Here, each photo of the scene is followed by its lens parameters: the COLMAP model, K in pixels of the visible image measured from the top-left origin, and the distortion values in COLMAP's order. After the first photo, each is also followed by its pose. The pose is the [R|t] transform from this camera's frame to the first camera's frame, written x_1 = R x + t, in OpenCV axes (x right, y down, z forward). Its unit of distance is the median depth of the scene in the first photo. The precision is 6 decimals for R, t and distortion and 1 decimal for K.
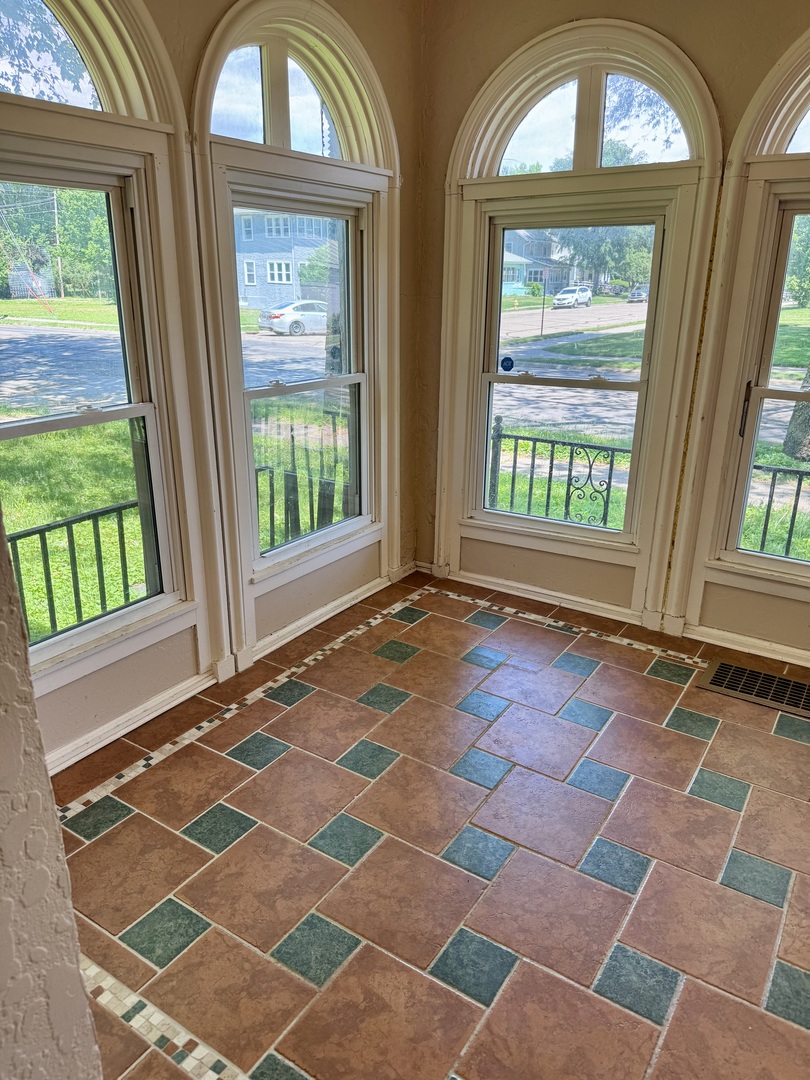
lens RADIAL K [[760.3, 0, 405.0], [0, 760.3, 540.0], [0, 0, 1]] dist [0.017452, -0.023647]
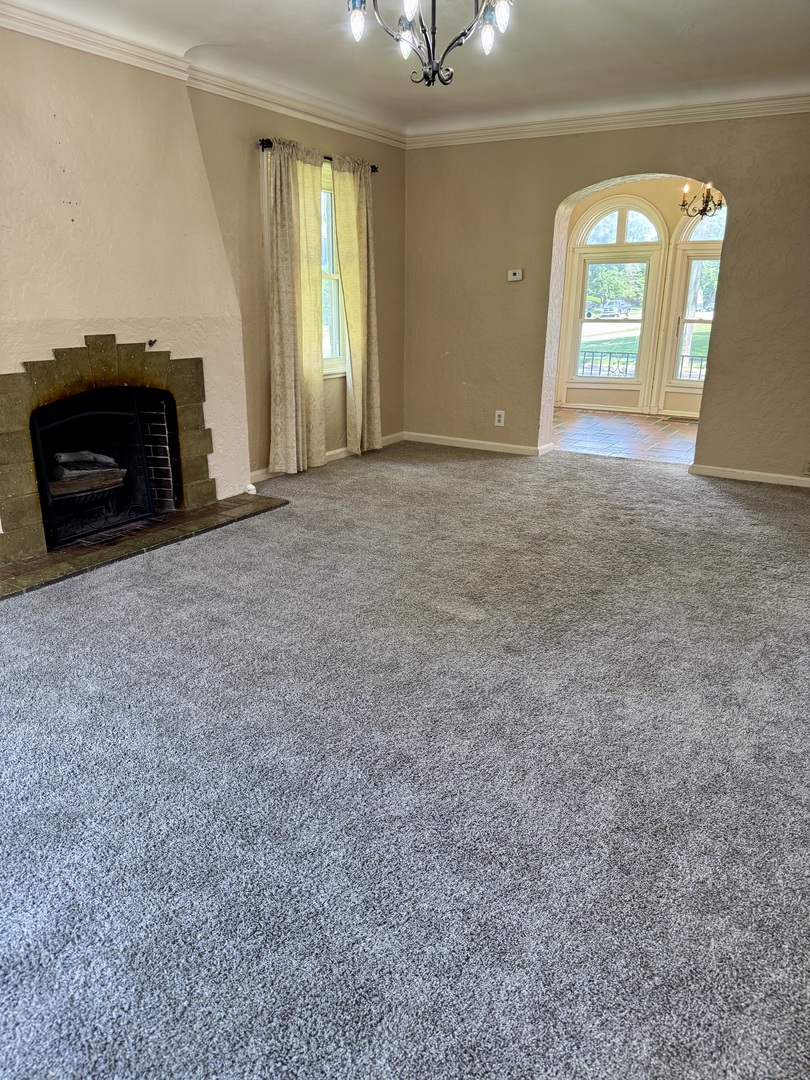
lens RADIAL K [[760.3, 0, 405.0], [0, 760.3, 540.0], [0, 0, 1]] dist [0.017452, -0.023647]
pose [[0.999412, -0.005971, 0.033753, -0.632913], [0.006615, 0.999798, -0.018991, 0.629177], [-0.033633, 0.019203, 0.999250, -1.684699]]
